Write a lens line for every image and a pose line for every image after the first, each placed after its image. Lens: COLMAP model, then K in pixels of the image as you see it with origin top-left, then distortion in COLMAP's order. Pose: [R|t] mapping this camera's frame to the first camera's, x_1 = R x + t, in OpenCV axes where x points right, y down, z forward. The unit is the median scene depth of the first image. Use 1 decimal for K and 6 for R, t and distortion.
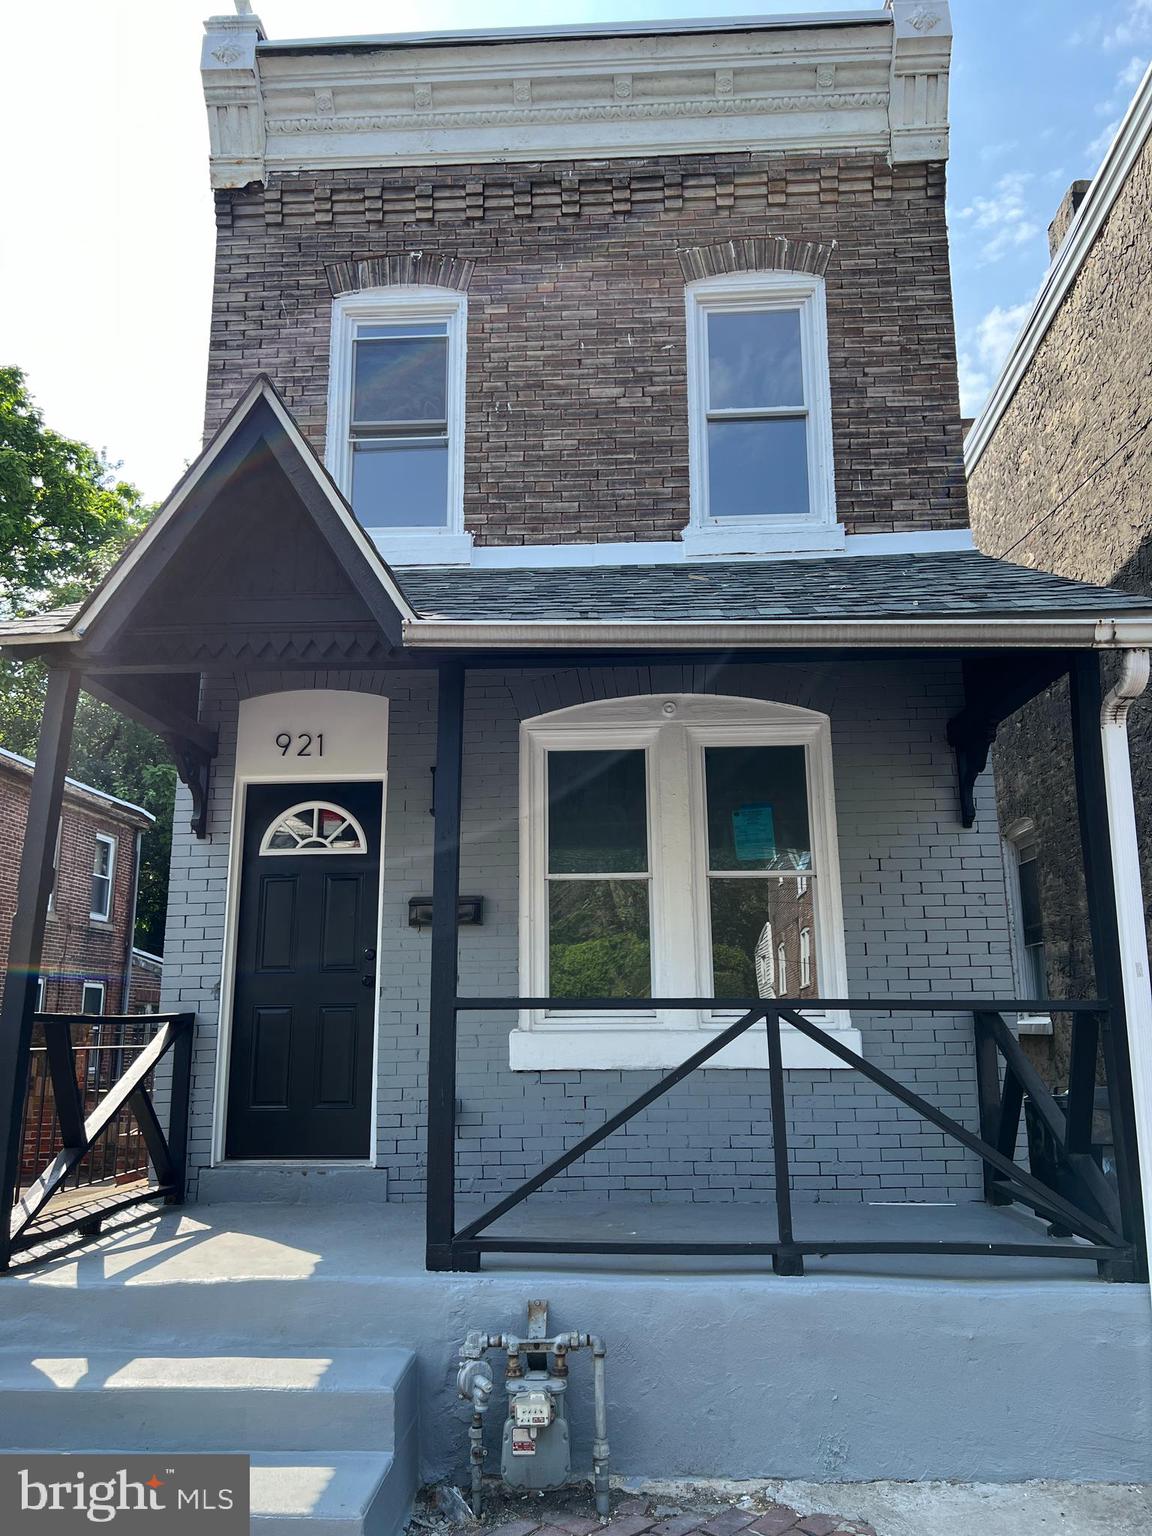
lens RADIAL K [[1183.9, 0, 576.0], [0, 1183.9, 768.0], [0, 0, 1]] dist [0.054579, -0.087072]
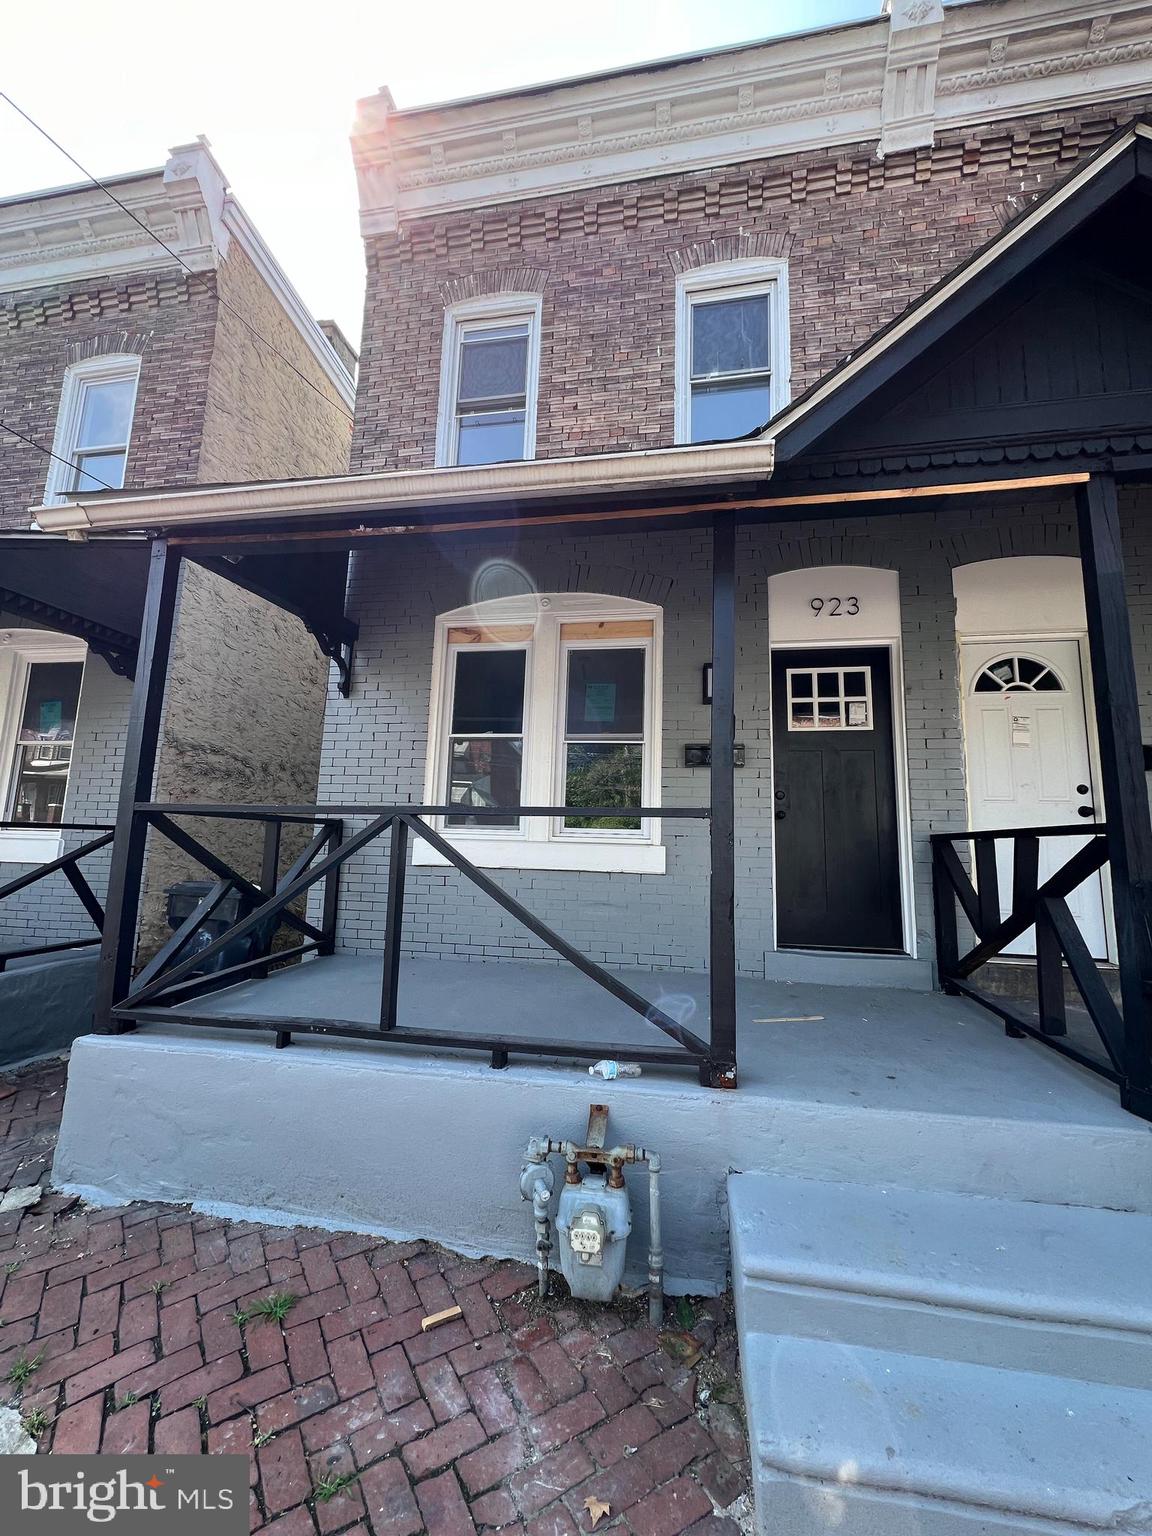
lens RADIAL K [[619.9, 0, 576.6], [0, 619.9, 731.0], [0, 0, 1]] dist [0.001049, 0.000282]
pose [[0.991587, 0.005943, -0.129307, 0.873753], [0.004810, 0.996564, 0.082692, 0.007832], [0.129354, -0.082618, 0.988151, 0.240420]]
